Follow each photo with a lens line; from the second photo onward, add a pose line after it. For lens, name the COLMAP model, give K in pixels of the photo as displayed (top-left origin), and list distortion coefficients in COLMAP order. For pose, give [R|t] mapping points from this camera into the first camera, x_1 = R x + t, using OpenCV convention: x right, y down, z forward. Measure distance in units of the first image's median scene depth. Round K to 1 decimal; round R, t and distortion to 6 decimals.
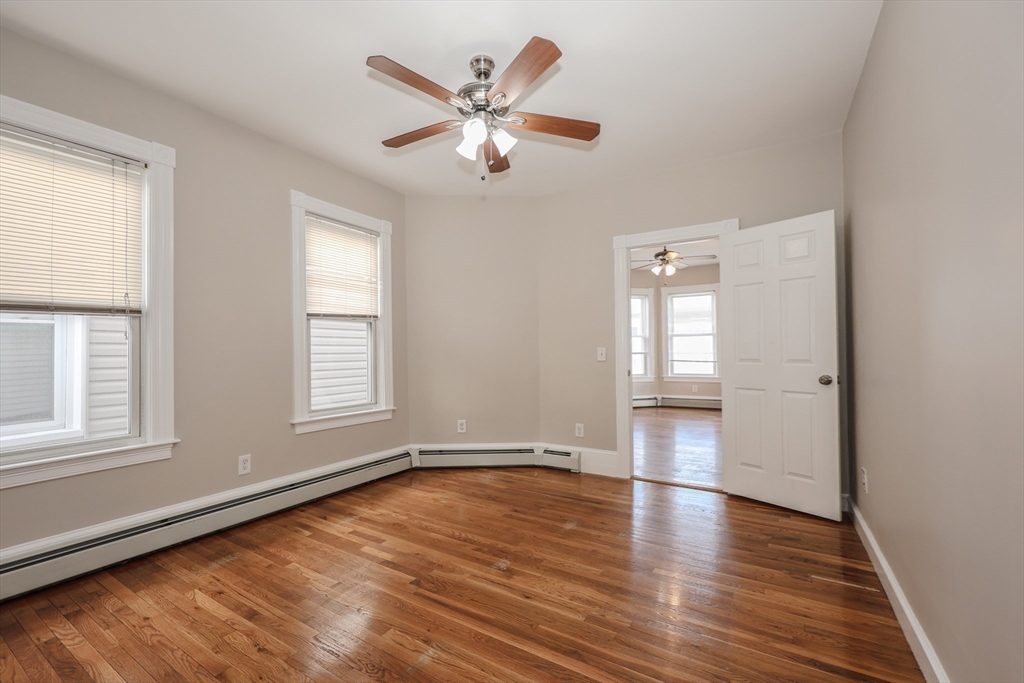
lens RADIAL K [[427.4, 0, 511.5], [0, 427.4, 344.6], [0, 0, 1]] dist [0.001086, -0.000242]
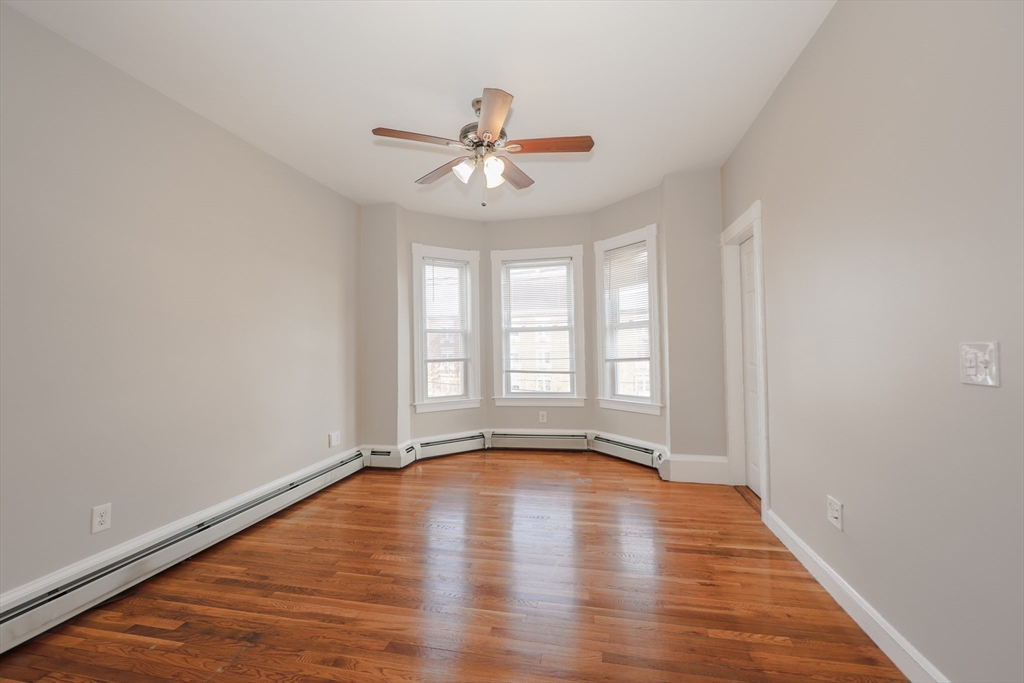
lens RADIAL K [[427.4, 0, 511.5], [0, 427.4, 344.6], [0, 0, 1]] dist [0.001086, -0.000242]
pose [[0.940750, -0.000442, 0.339100, 0.174780], [0.001732, 0.999992, -0.003501, 0.001685], [-0.339096, 0.003881, 0.940744, 0.428358]]
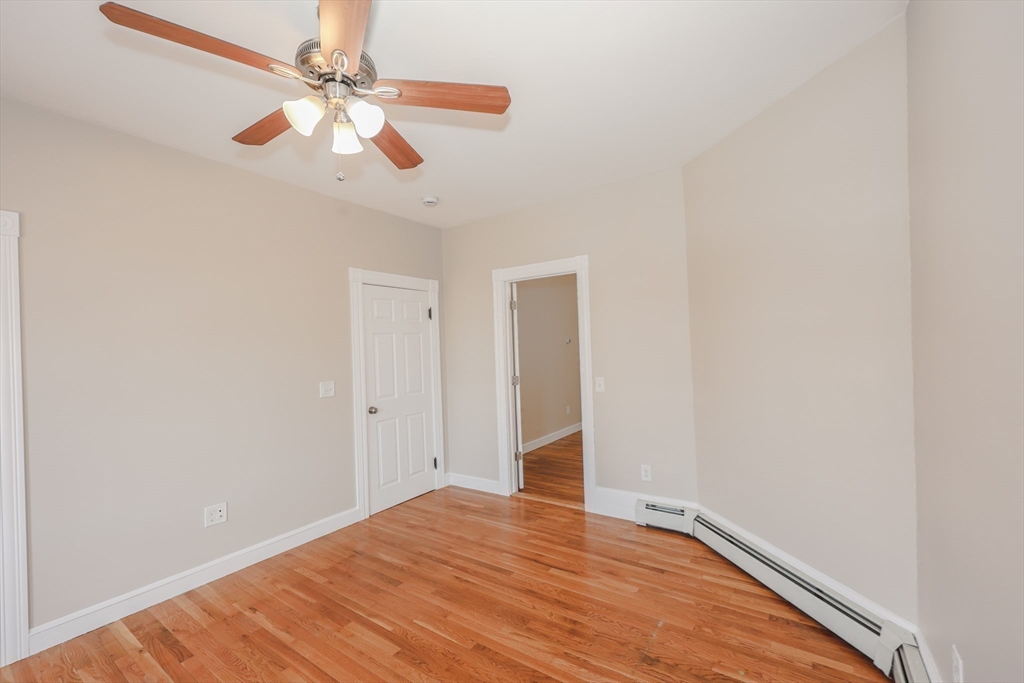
lens RADIAL K [[427.4, 0, 511.5], [0, 427.4, 344.6], [0, 0, 1]] dist [0.001086, -0.000242]
pose [[-0.997509, 0.050913, 0.048831, 0.177143], [0.050161, 0.998605, -0.016501, -0.018542], [-0.049603, -0.014010, -0.998671, 0.913166]]
